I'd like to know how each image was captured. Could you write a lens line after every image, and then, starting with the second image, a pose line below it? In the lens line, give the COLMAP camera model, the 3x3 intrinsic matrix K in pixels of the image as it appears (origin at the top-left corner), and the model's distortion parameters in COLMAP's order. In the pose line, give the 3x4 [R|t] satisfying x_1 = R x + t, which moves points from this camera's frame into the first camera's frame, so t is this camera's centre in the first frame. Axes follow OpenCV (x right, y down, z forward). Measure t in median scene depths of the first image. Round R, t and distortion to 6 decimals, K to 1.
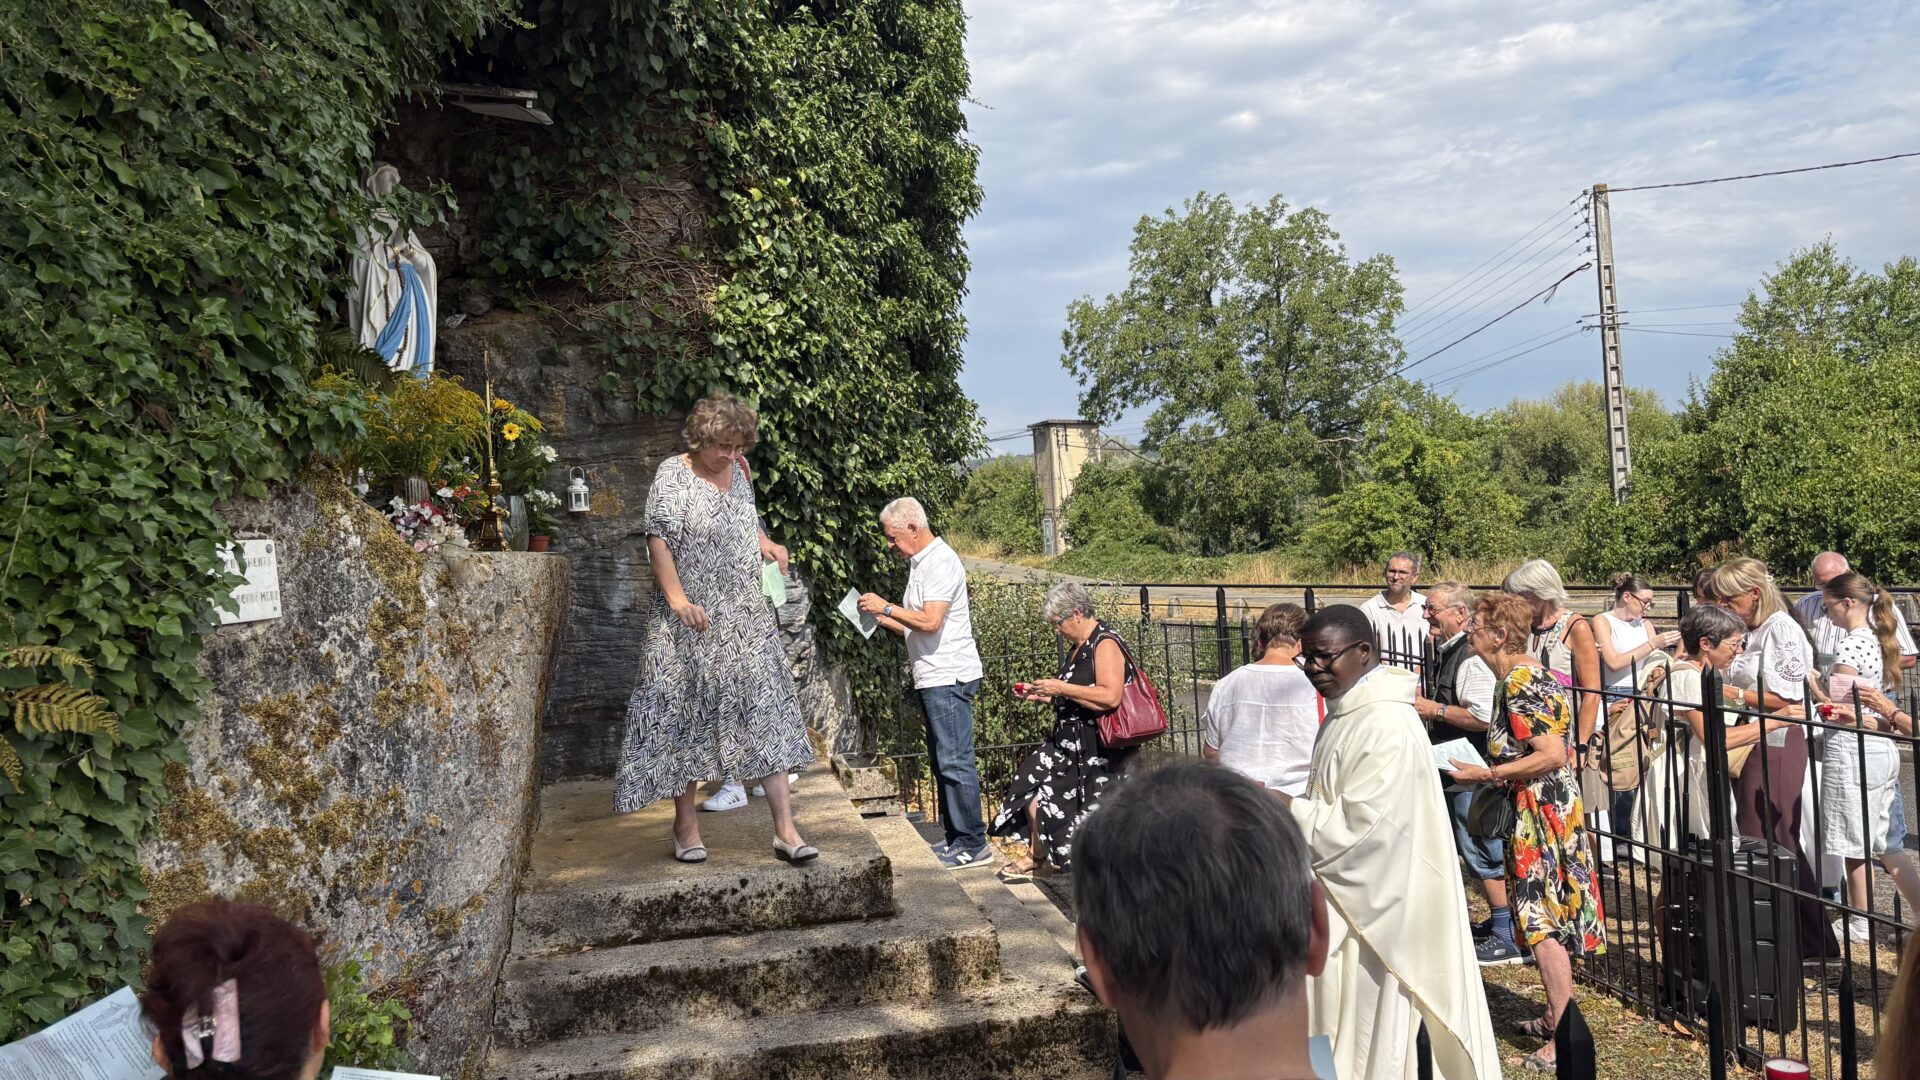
lens RADIAL K [[1428.6, 0, 961.1], [0, 1428.6, 552.2], [0, 0, 1]] dist [0.068697, -0.092844]
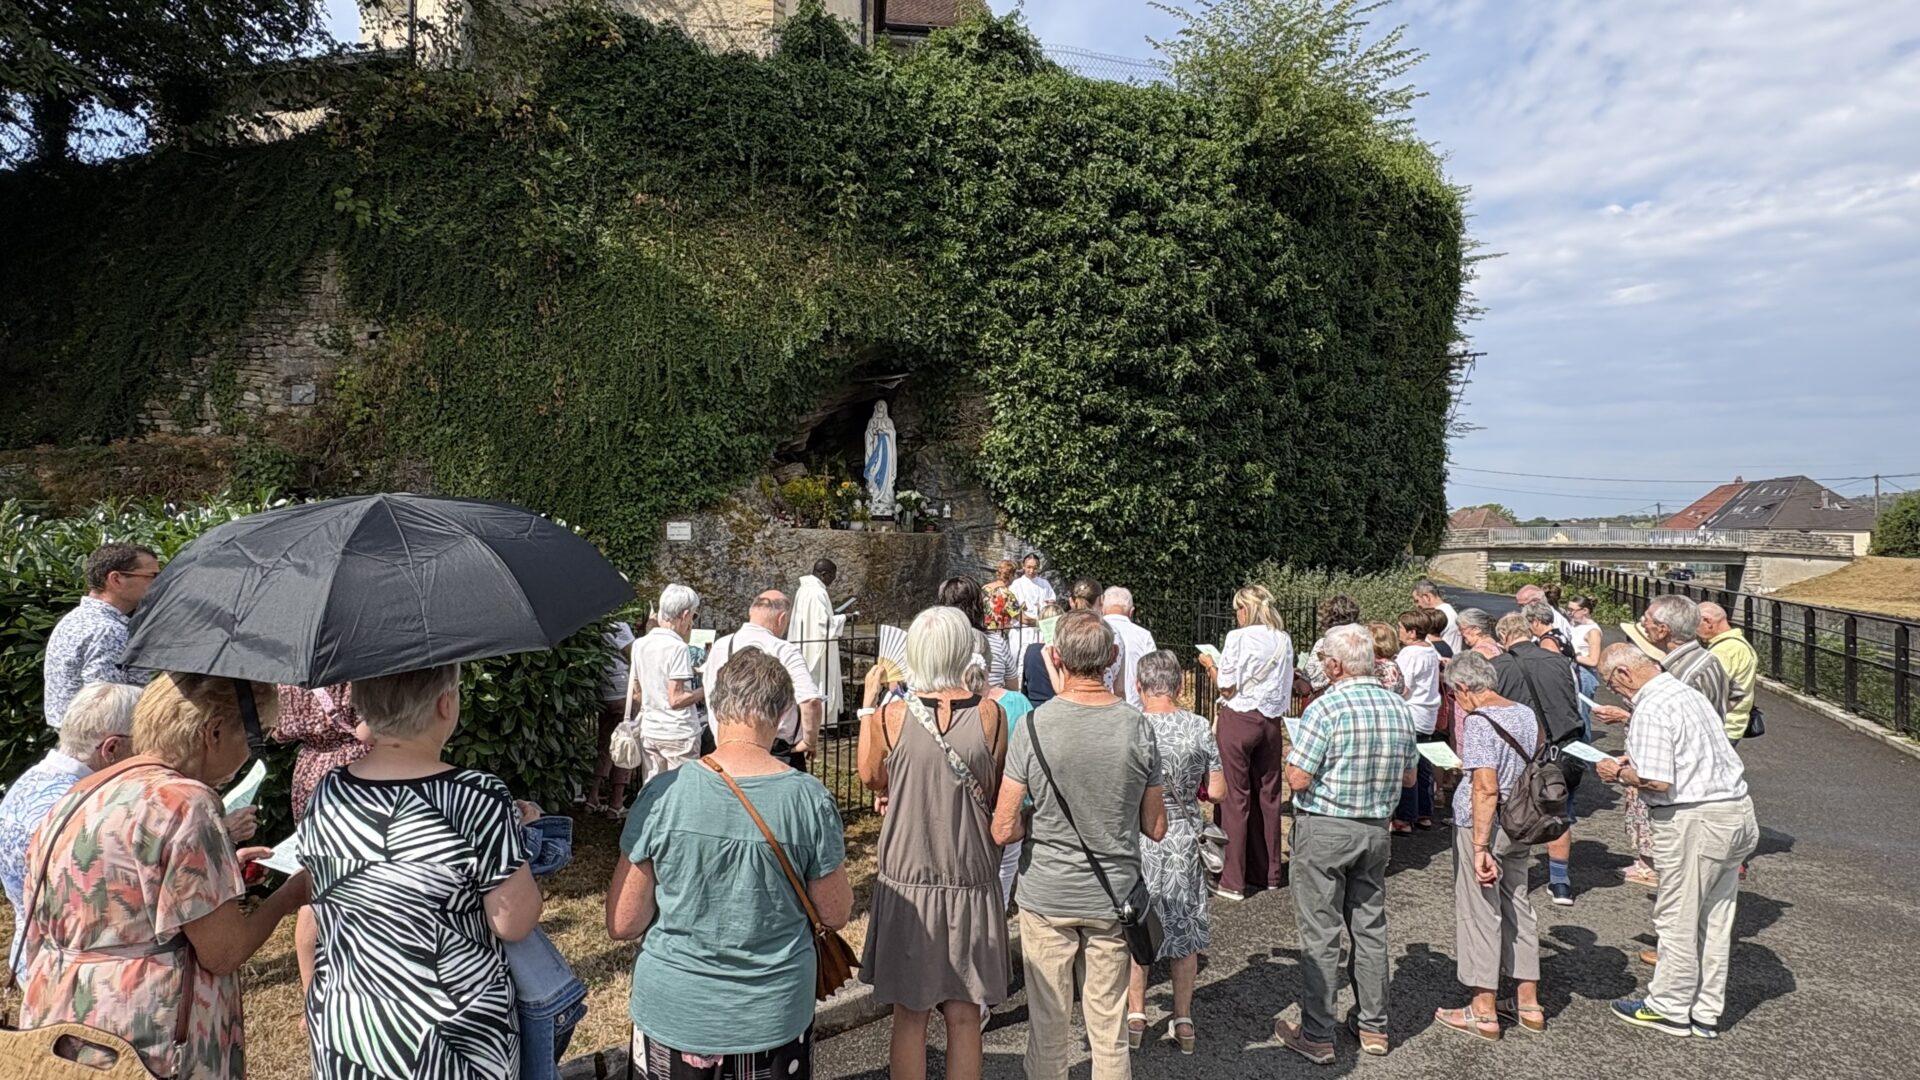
lens RADIAL K [[966.9, 0, 962.7], [0, 966.9, 540.0], [0, 0, 1]] dist [-0.001722, 0.001227]
pose [[0.571901, 0.062605, -0.817930, 1.222474], [-0.052542, 0.997832, 0.039637, -0.058536], [0.818638, 0.020307, 0.573951, -0.024080]]
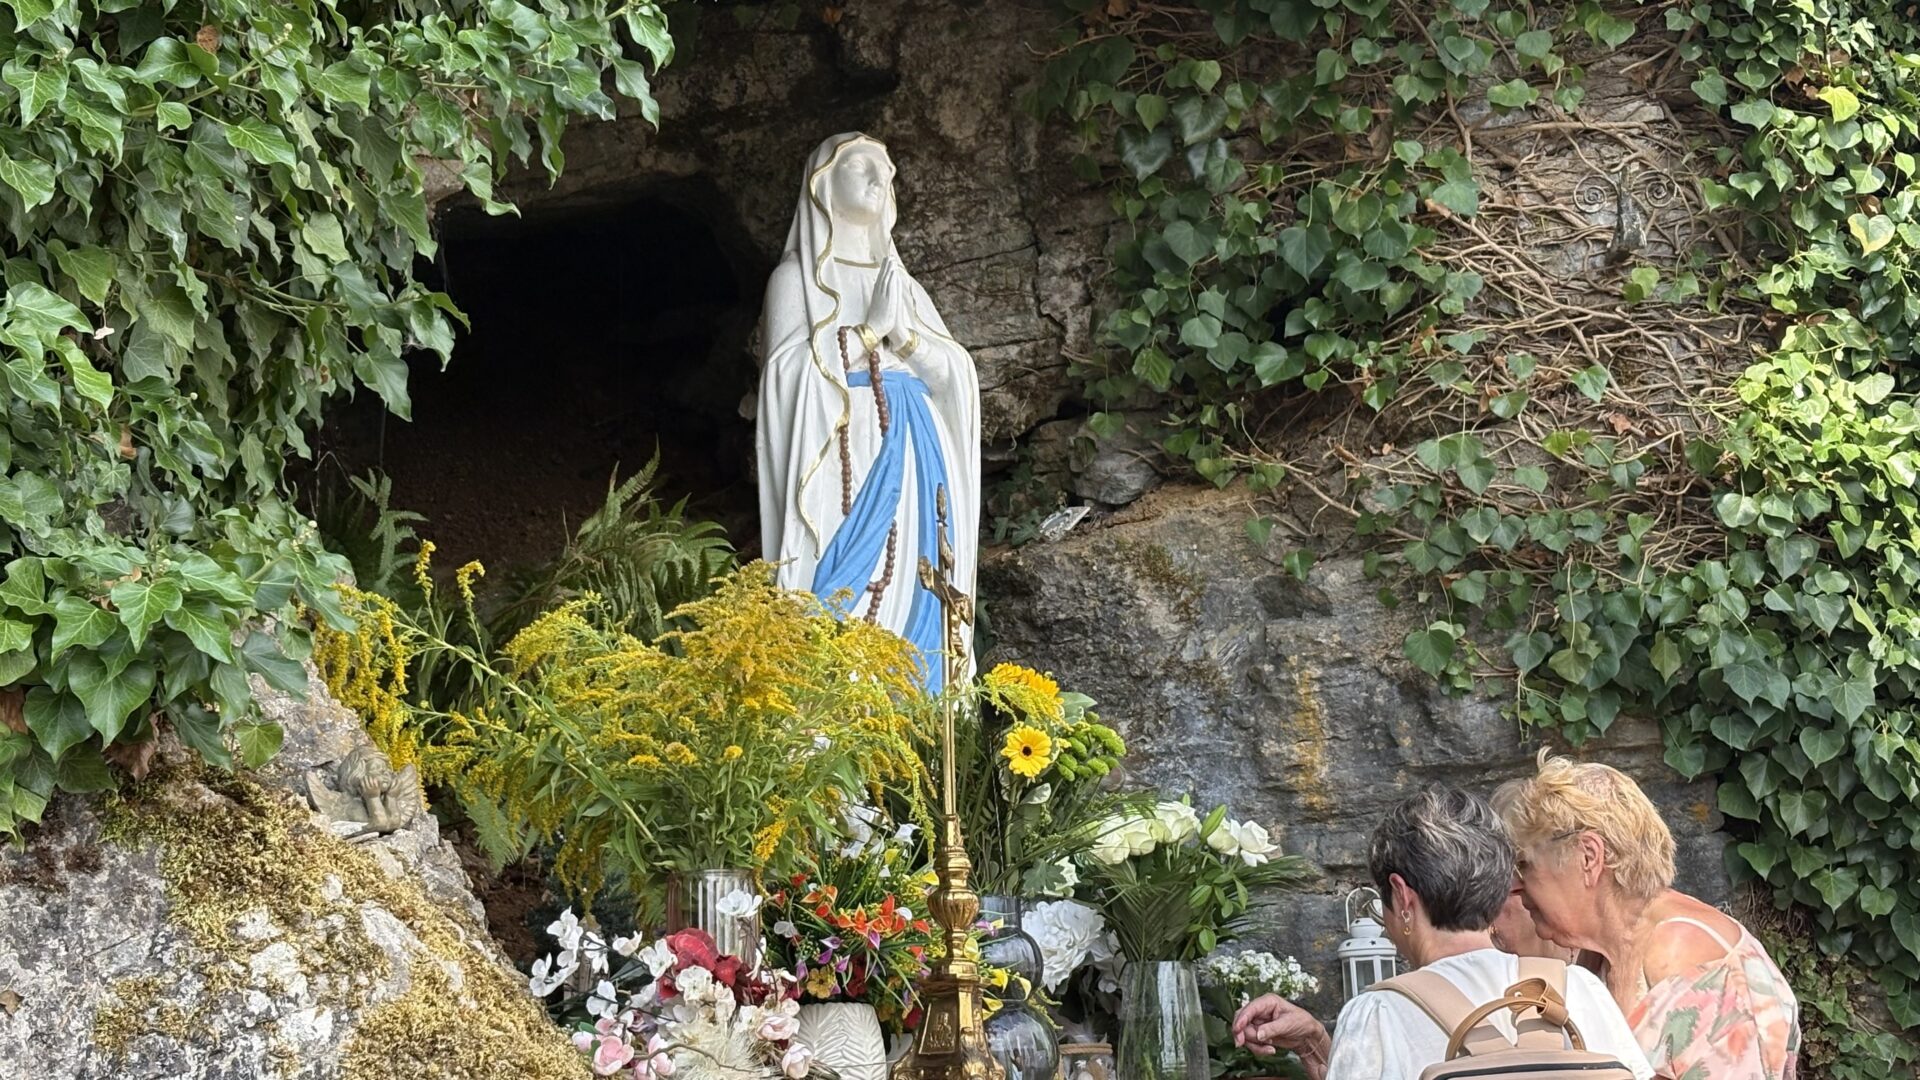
lens RADIAL K [[3181.2, 0, 904.3], [0, 3181.2, 544.1], [0, 0, 1]] dist [0.256309, -1.171316]
pose [[0.869329, -0.084549, -0.486948, 0.034339], [-0.012398, 0.981218, -0.192503, 0.012979], [0.494078, 0.173386, 0.851953, 0.227062]]
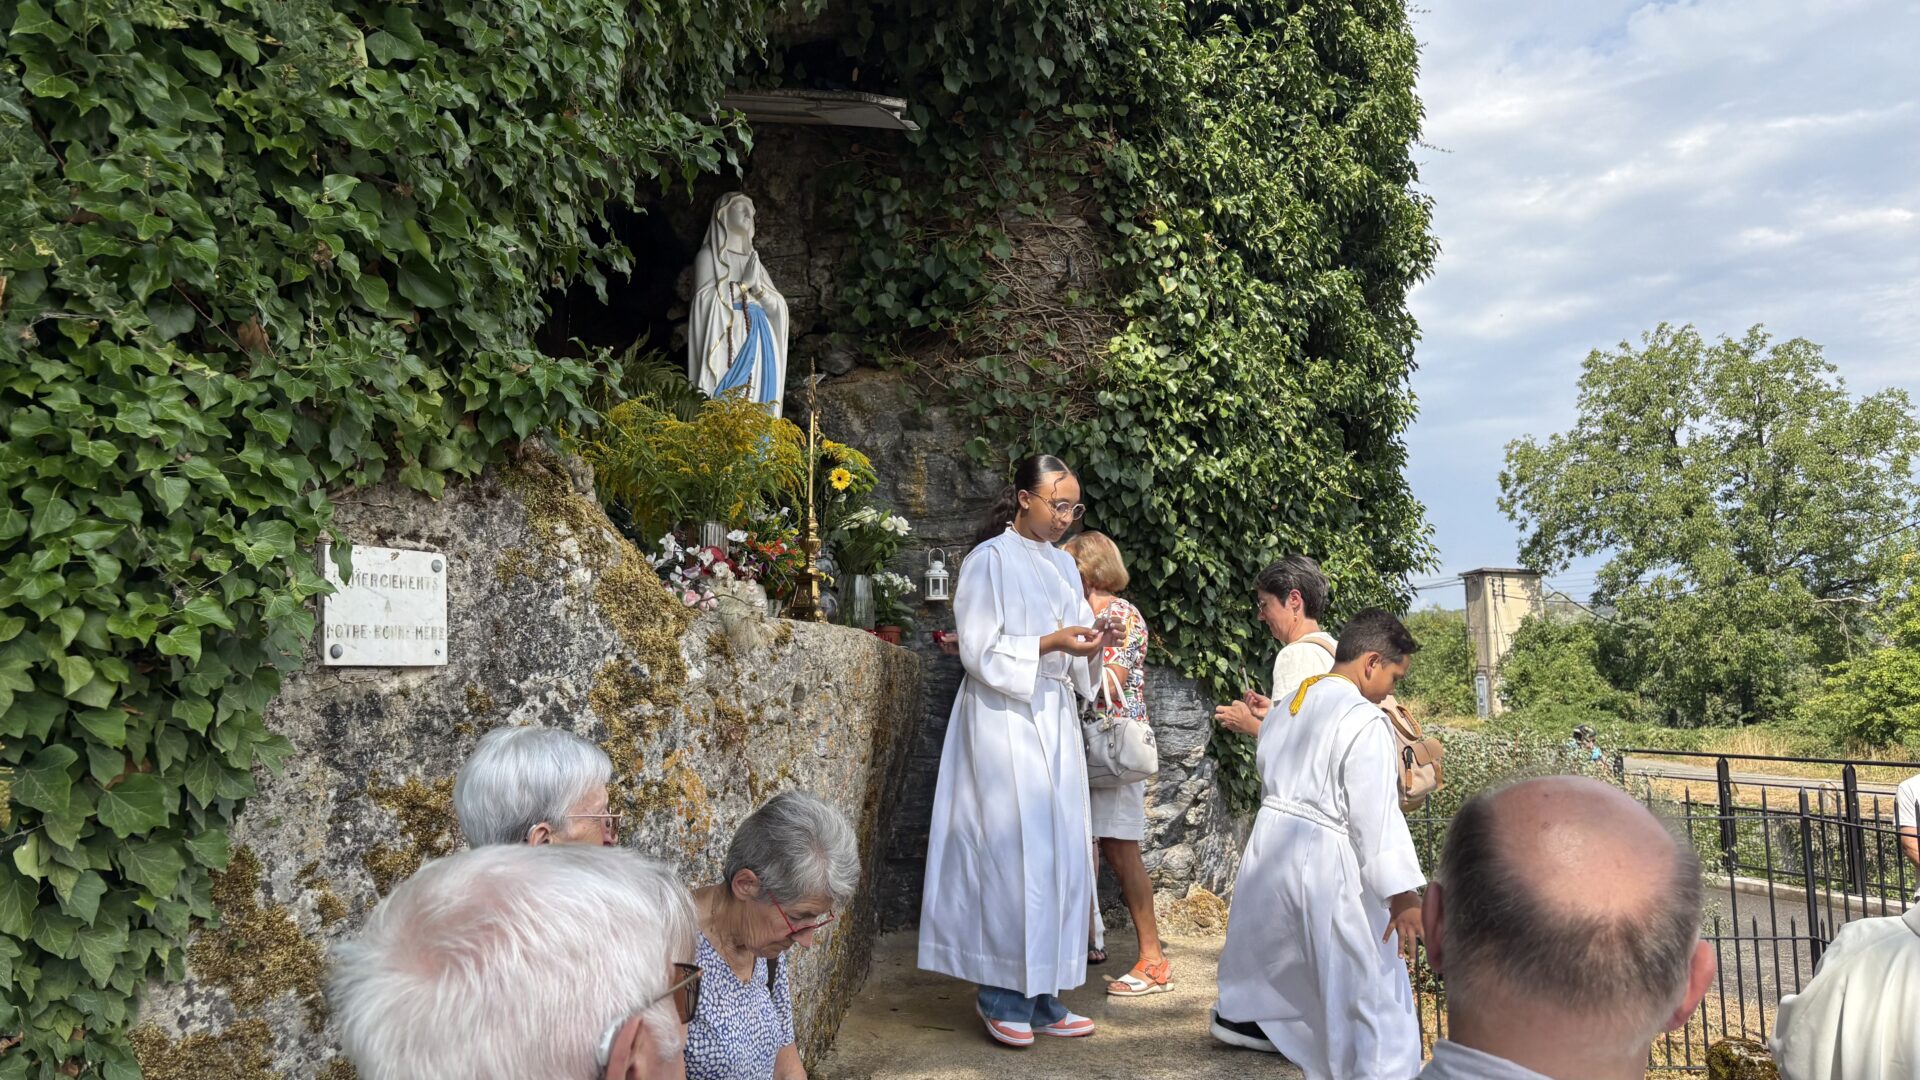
lens RADIAL K [[1427.4, 0, 937.9], [0, 1427.4, 535.9], [0, 0, 1]] dist [0.100498, -0.176878]
pose [[0.955981, 0.015739, -0.293008, -0.019339], [-0.048681, 0.993229, -0.105480, 0.021674], [0.289364, 0.115100, 0.950274, 0.192838]]
